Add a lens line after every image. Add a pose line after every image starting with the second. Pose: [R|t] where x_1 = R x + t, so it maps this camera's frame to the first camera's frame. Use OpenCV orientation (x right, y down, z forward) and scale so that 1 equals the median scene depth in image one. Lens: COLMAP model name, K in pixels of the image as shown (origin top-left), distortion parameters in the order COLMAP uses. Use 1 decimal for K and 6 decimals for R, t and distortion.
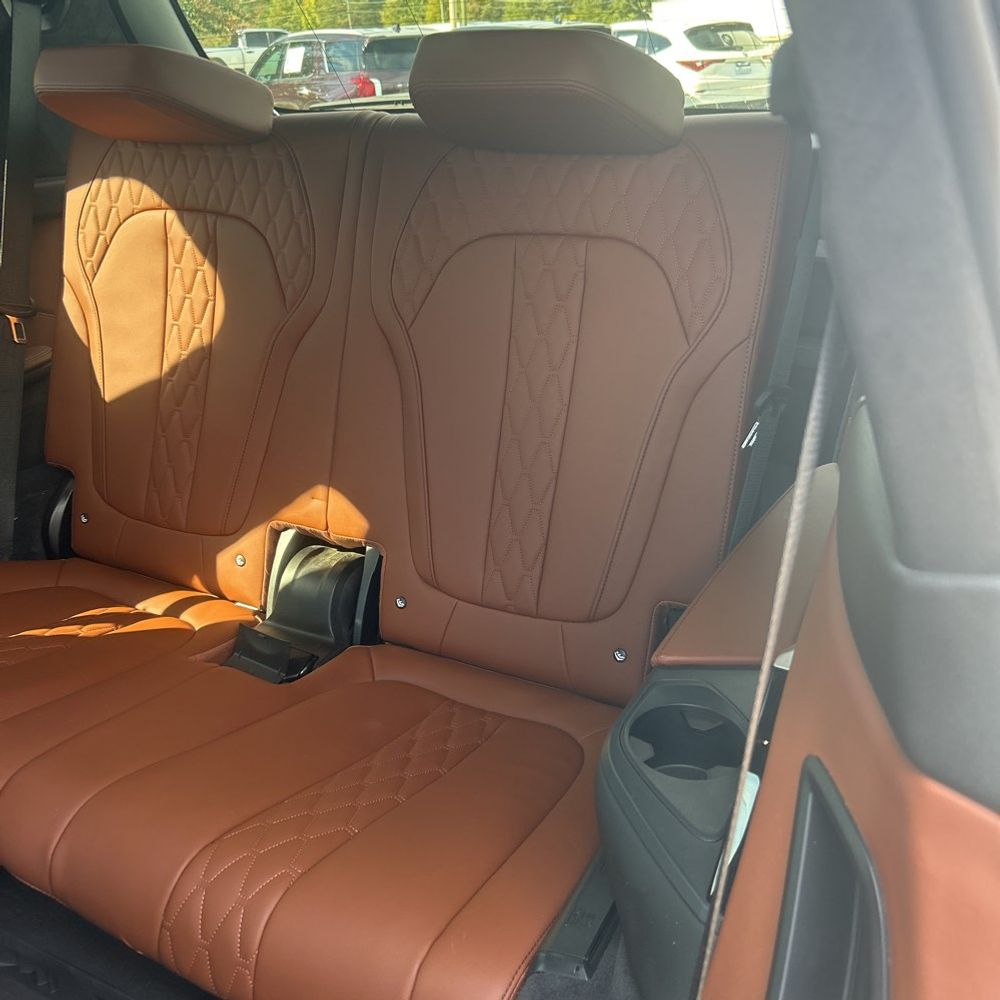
lens RADIAL K [[1004.1, 0, 502.8], [0, 1004.1, 497.4], [0, 0, 1]] dist [0.037187, -0.040267]
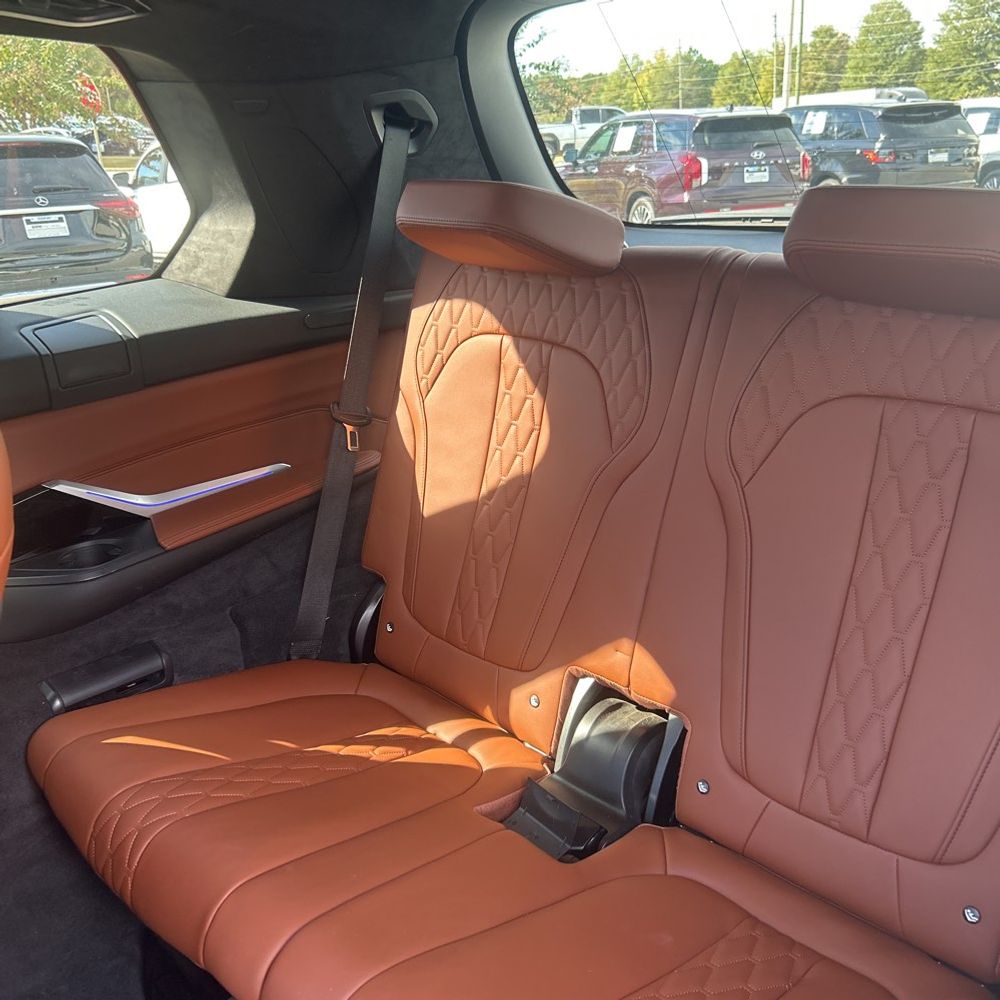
lens RADIAL K [[998.4, 0, 504.1], [0, 998.4, 505.1], [0, 0, 1]] dist [0.063532, -0.102378]
pose [[0.955940, 0.099811, -0.276075, -0.045047], [-0.115159, 0.992545, -0.039911, -0.081420], [0.270033, 0.069944, 0.960307, 0.067290]]
